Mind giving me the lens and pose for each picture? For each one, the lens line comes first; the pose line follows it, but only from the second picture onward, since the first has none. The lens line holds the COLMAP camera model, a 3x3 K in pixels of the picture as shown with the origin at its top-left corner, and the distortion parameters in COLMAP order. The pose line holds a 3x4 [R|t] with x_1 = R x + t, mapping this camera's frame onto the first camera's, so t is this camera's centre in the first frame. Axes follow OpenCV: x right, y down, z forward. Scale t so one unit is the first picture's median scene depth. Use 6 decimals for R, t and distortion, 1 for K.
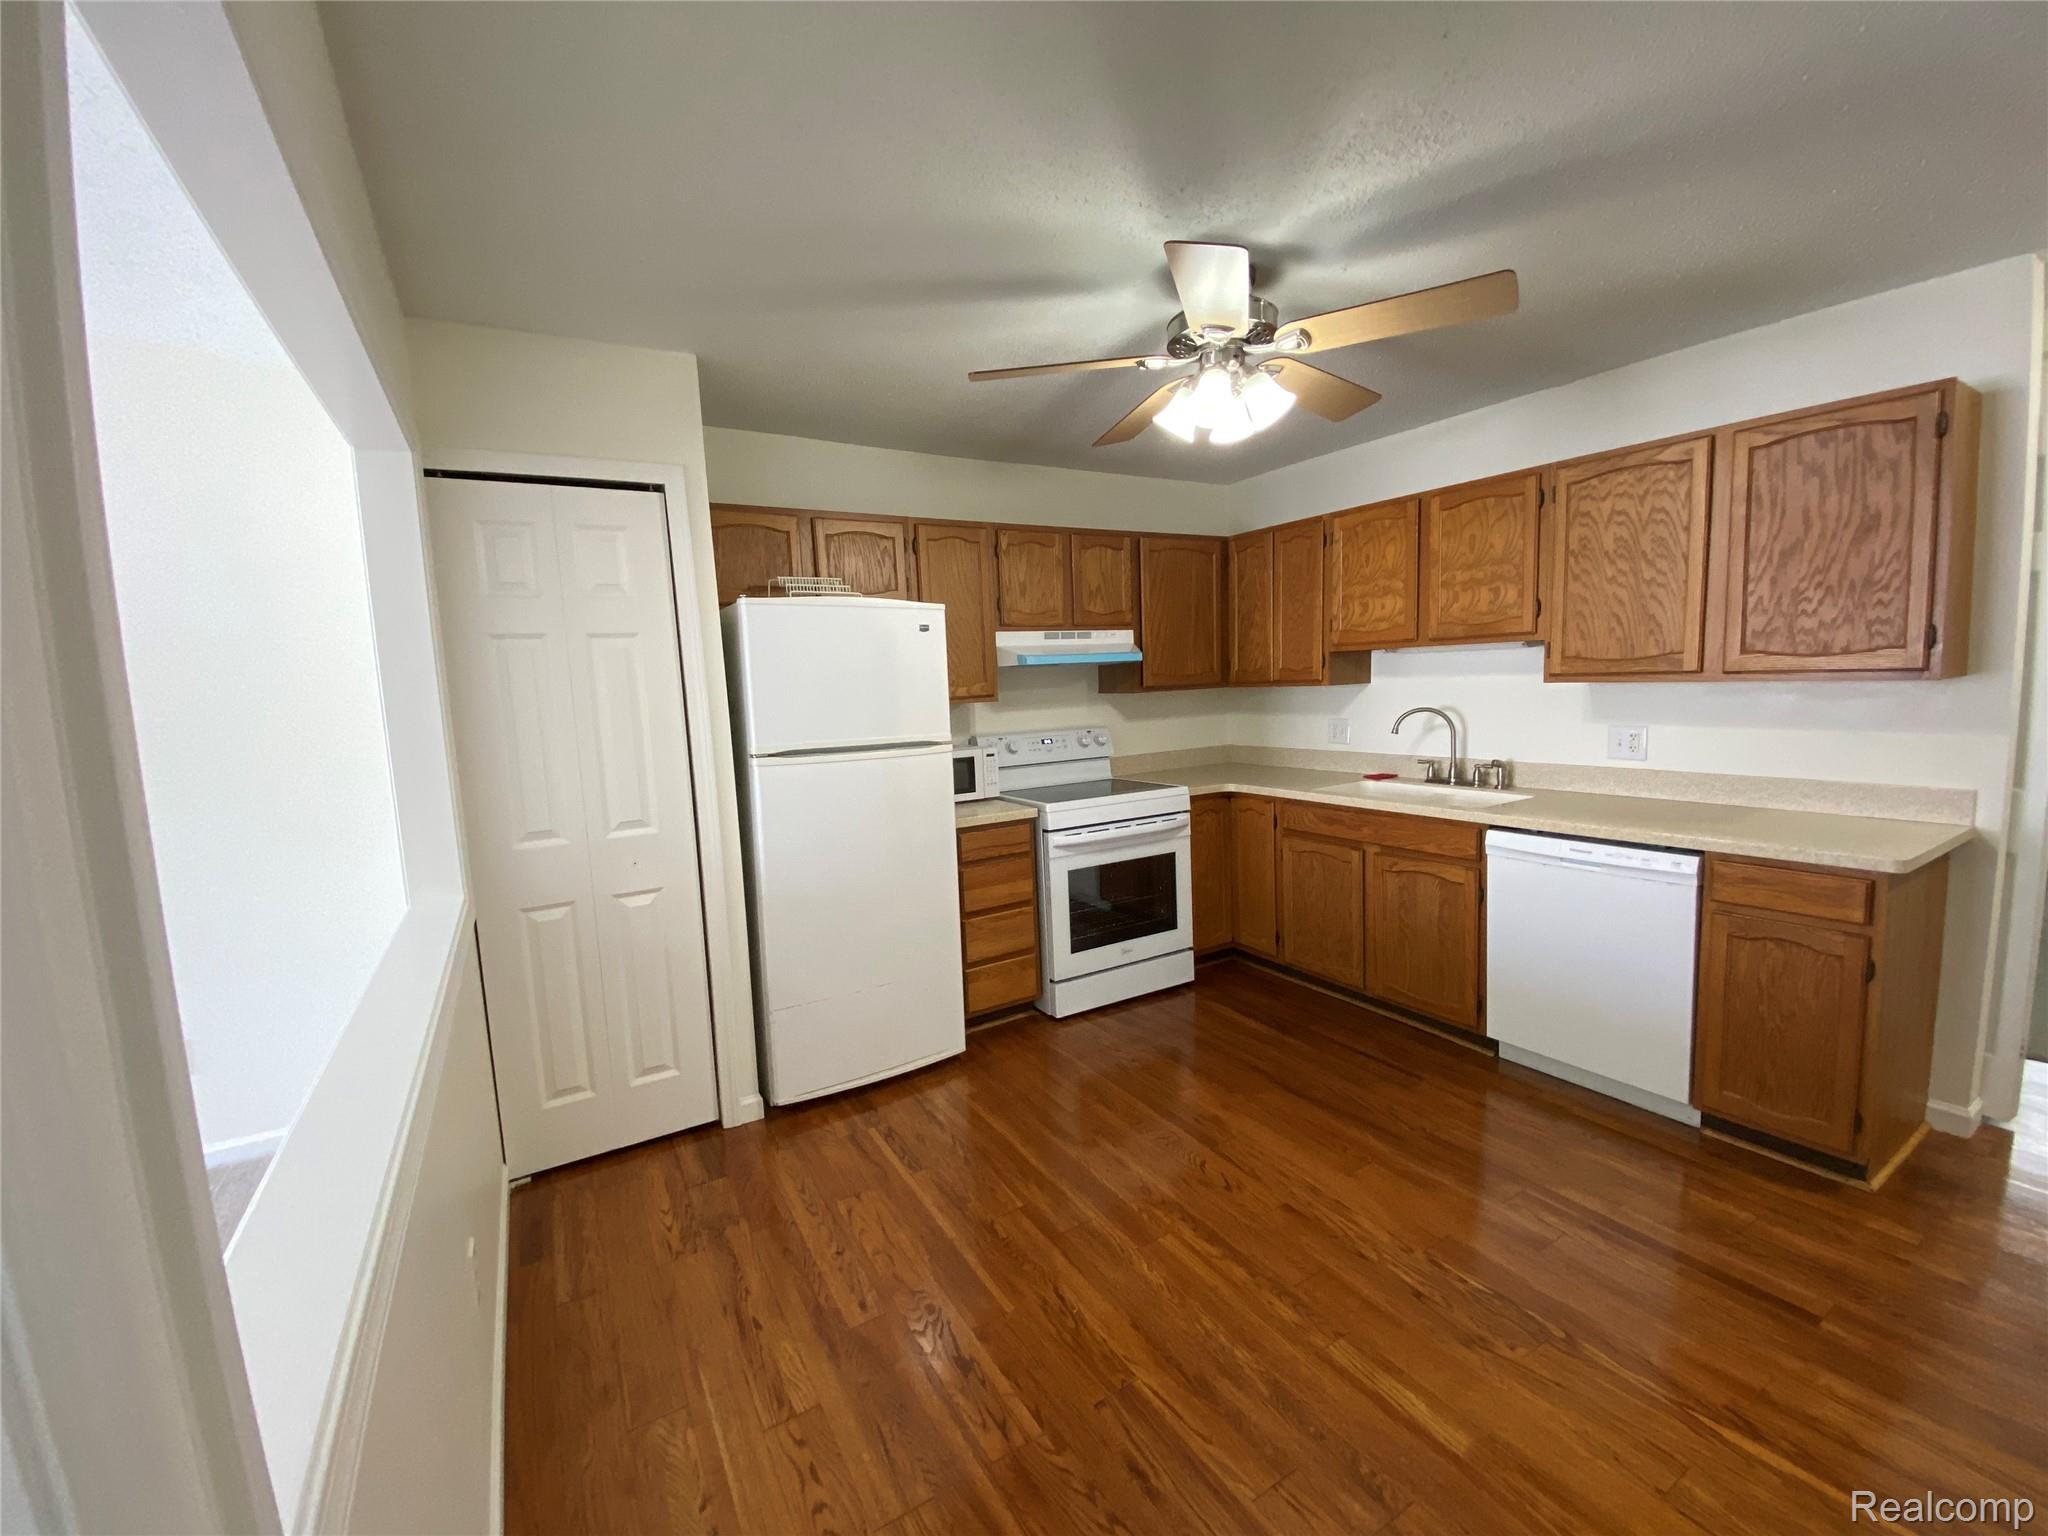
lens RADIAL K [[827.9, 0, 1019.2], [0, 827.9, 765.2], [0, 0, 1]] dist [0.015215, -0.000159]
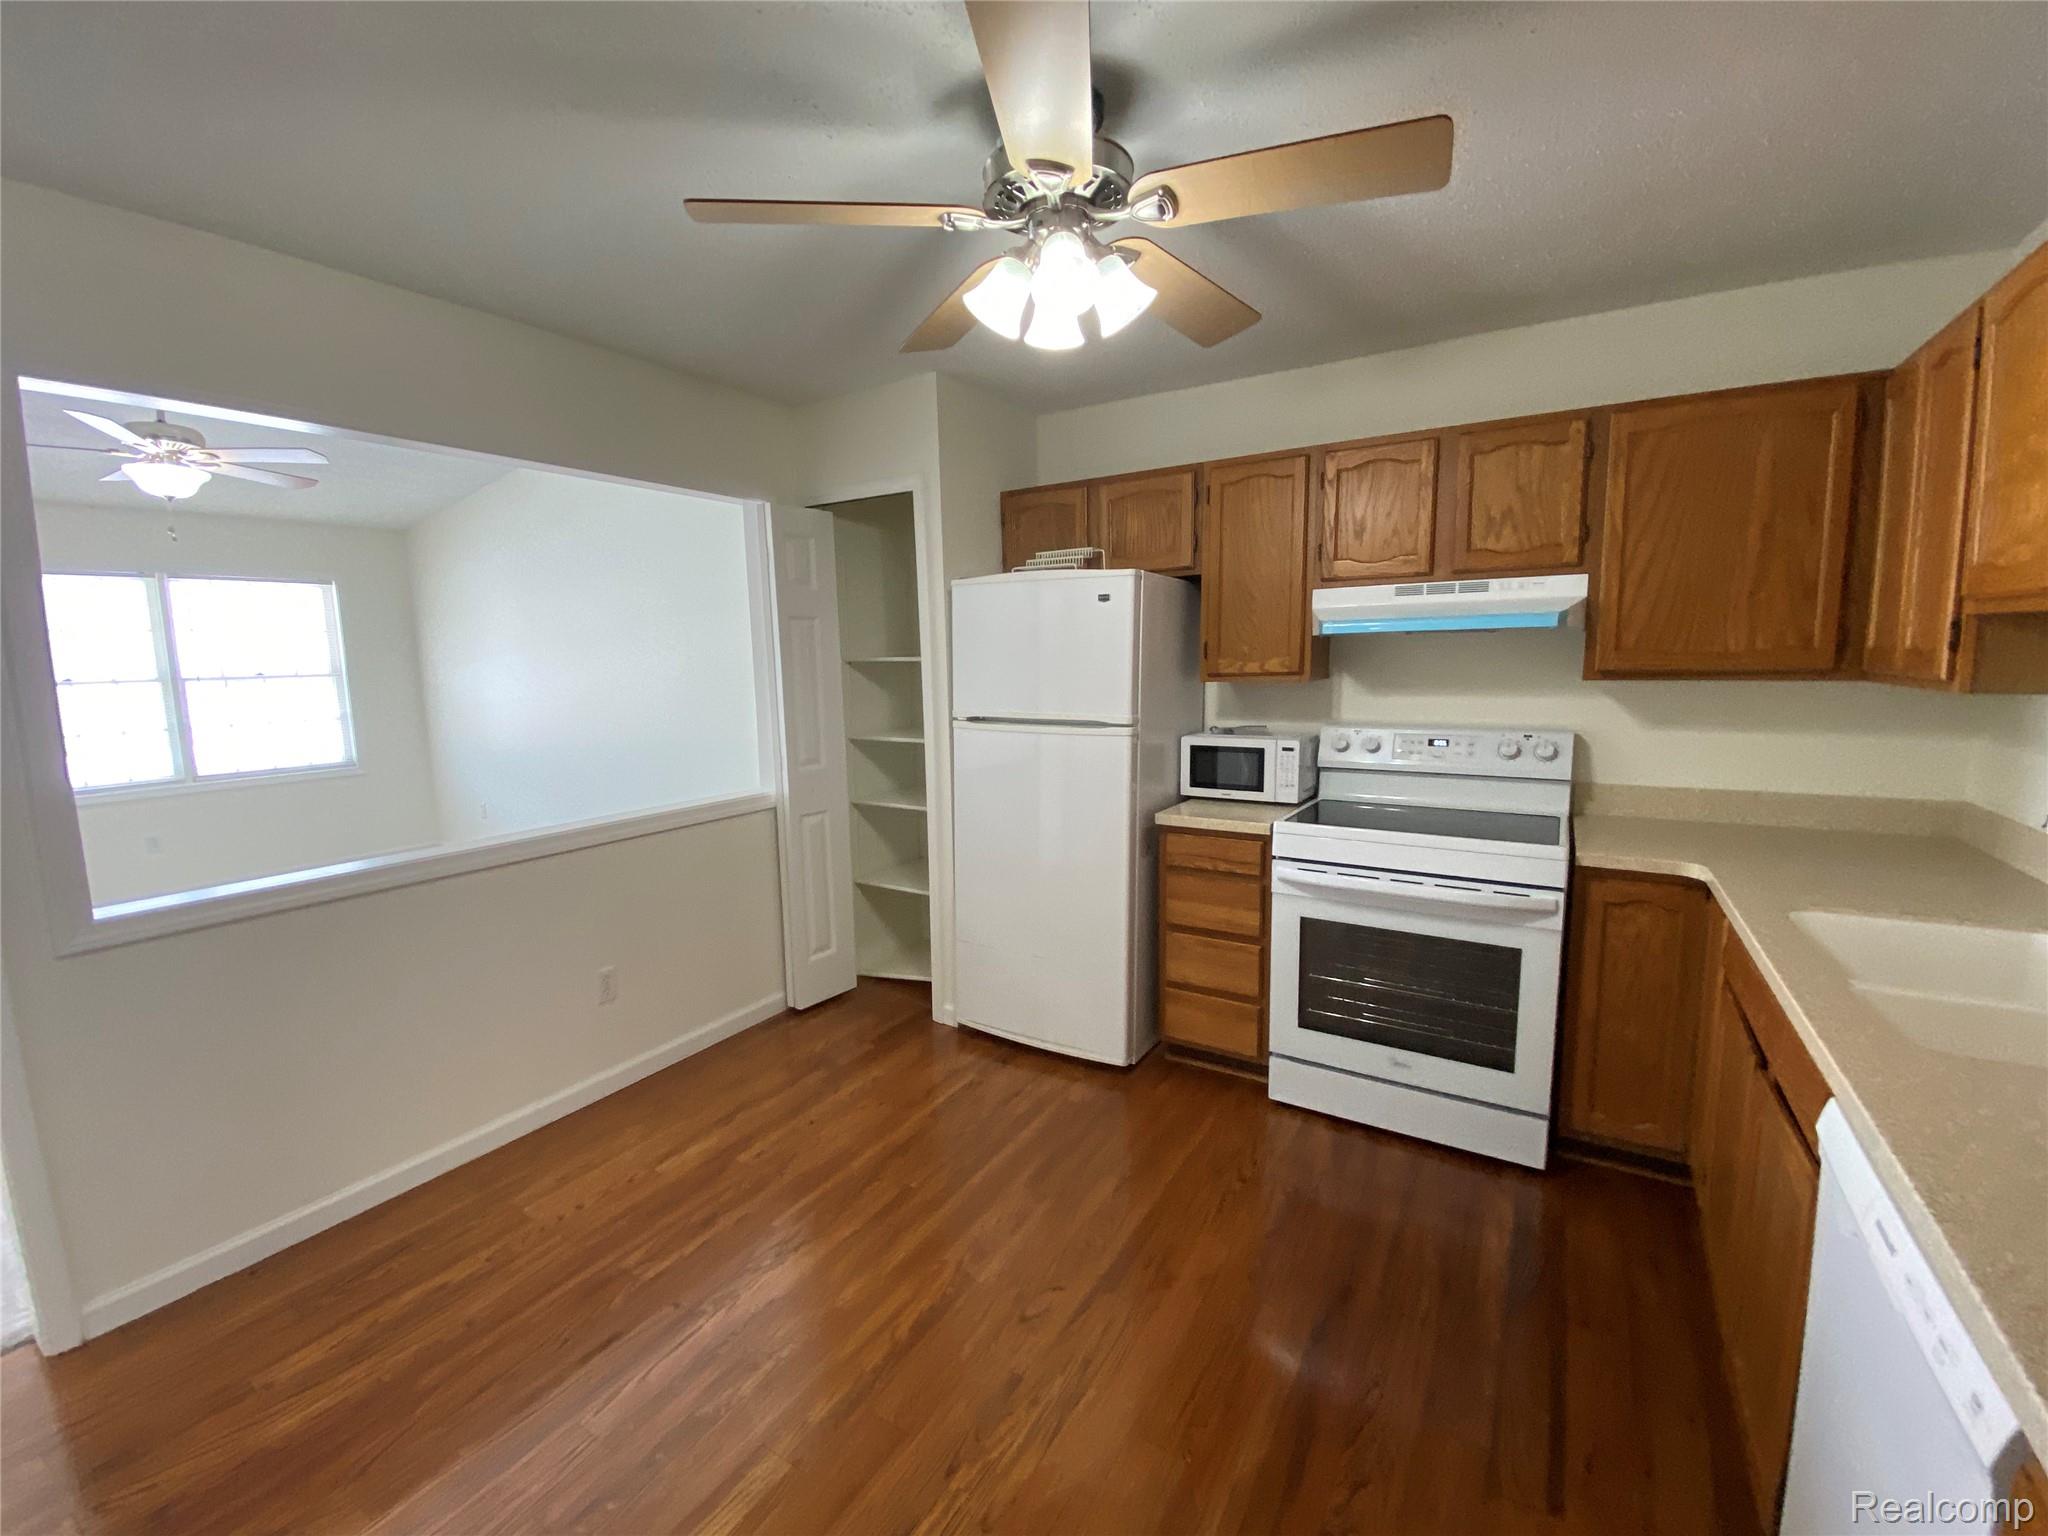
lens RADIAL K [[886.7, 0, 1014.3], [0, 886.7, 764.3], [0, 0, 1]] dist [-0.001629, -0.000262]
pose [[0.448329, 0.144201, -0.882160, 0.580060], [-0.091265, 0.989129, 0.115304, -0.069618], [0.889197, 0.028816, 0.456616, 0.377890]]
